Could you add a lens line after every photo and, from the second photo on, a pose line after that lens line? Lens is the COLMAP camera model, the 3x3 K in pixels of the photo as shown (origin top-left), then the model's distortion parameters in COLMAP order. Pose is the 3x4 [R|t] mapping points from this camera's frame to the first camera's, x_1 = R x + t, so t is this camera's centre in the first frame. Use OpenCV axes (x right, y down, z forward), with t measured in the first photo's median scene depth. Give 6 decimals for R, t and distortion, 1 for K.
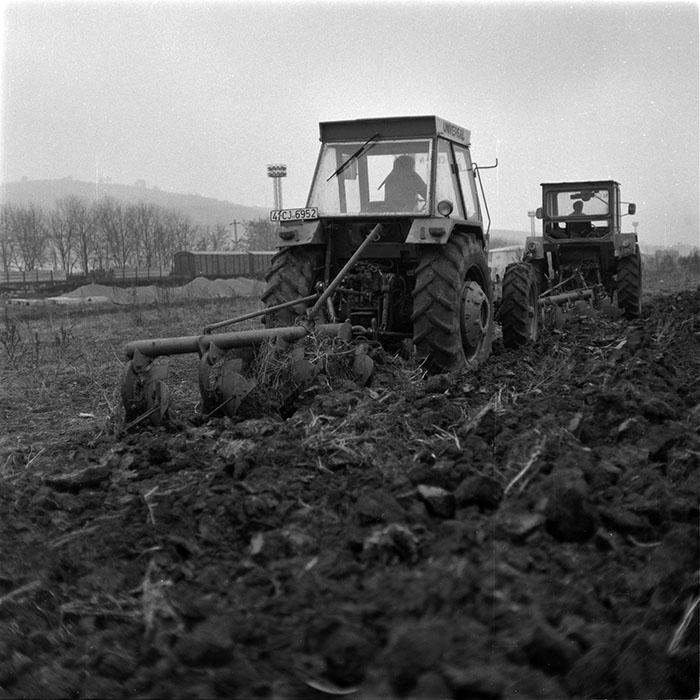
lens RADIAL K [[1016.5, 0, 348.1], [0, 1016.5, 344.7], [0, 0, 1]] dist [-0.007603, 0.000000]
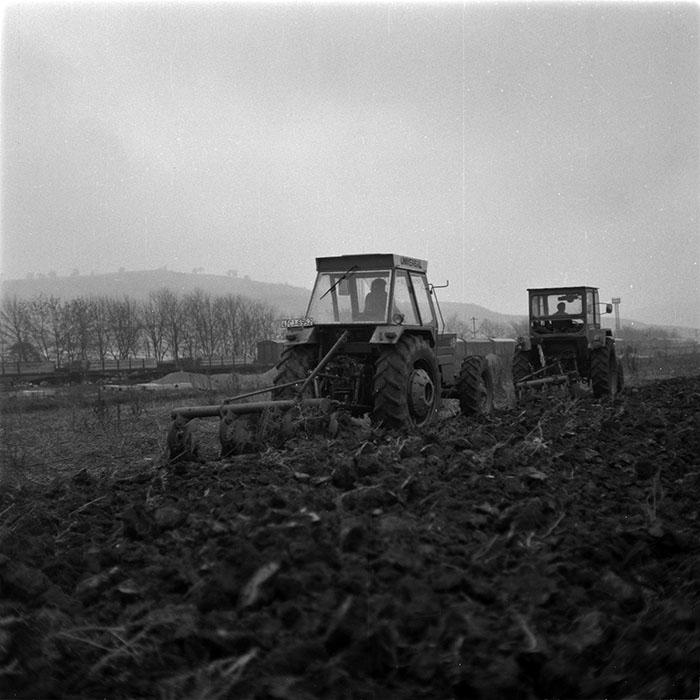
lens RADIAL K [[1016.5, 0, 350.6], [0, 1016.5, 353.8], [0, 0, 1]] dist [-0.007603, 0.000000]
pose [[0.996425, -0.002493, -0.084442, 0.139513], [-0.003982, 0.997067, -0.076425, 0.023804], [0.084385, 0.076488, 0.993493, -0.398836]]
